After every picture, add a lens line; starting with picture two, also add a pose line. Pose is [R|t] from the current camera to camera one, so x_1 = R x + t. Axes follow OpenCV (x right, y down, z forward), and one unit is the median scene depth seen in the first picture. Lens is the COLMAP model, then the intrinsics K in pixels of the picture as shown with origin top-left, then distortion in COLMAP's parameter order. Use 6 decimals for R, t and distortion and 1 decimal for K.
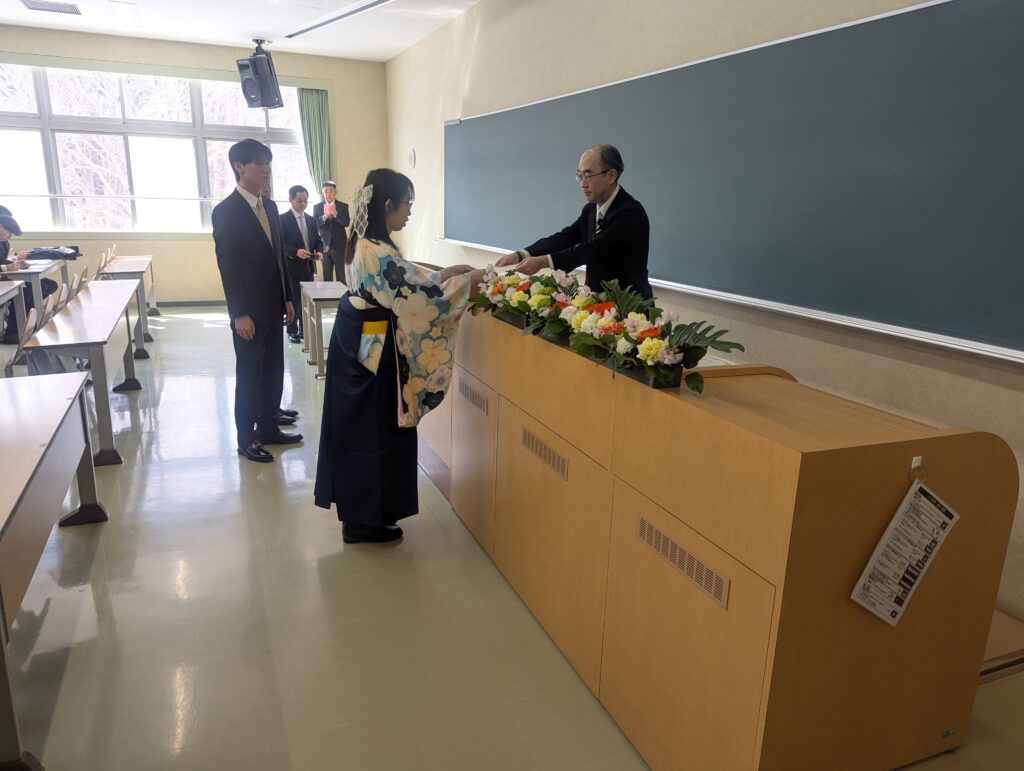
lens RADIAL K [[735.5, 0, 512.0], [0, 735.5, 385.5], [0, 0, 1]] dist [0.112656, -0.060608]
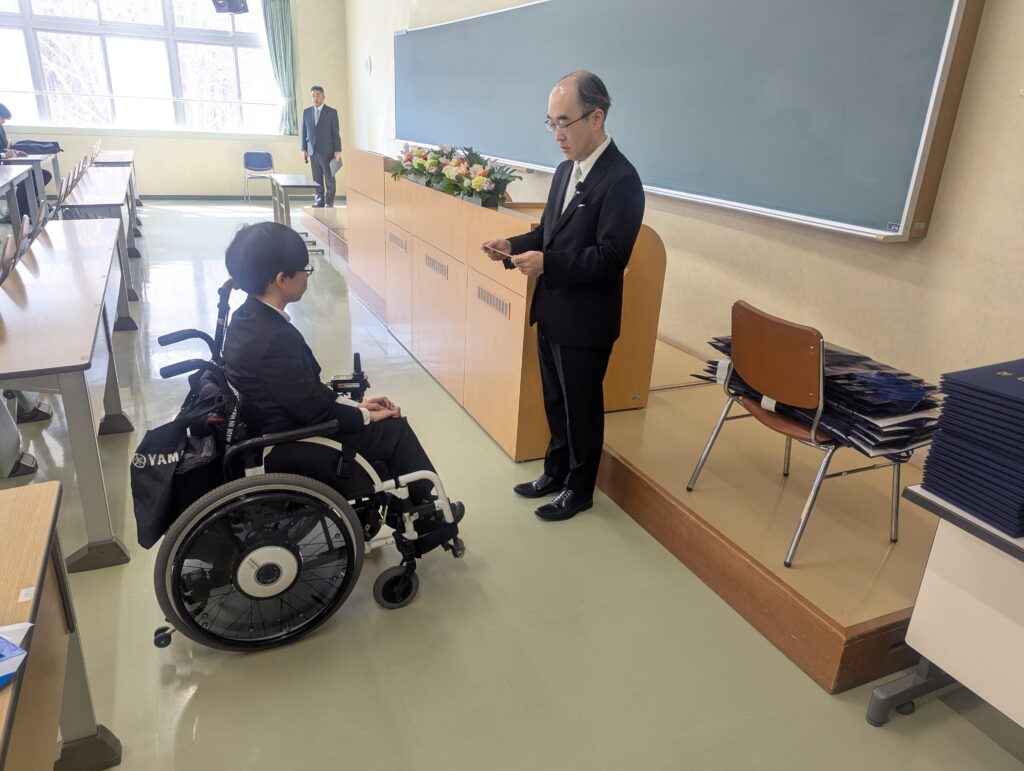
lens RADIAL K [[735.5, 0, 512.0], [0, 735.5, 385.5], [0, 0, 1]] dist [0.112656, -0.060608]
pose [[0.999344, 0.006701, 0.035578, 0.058247], [-0.010312, 0.994699, 0.102313, 0.070525], [-0.034704, -0.102613, 0.994116, -0.227112]]
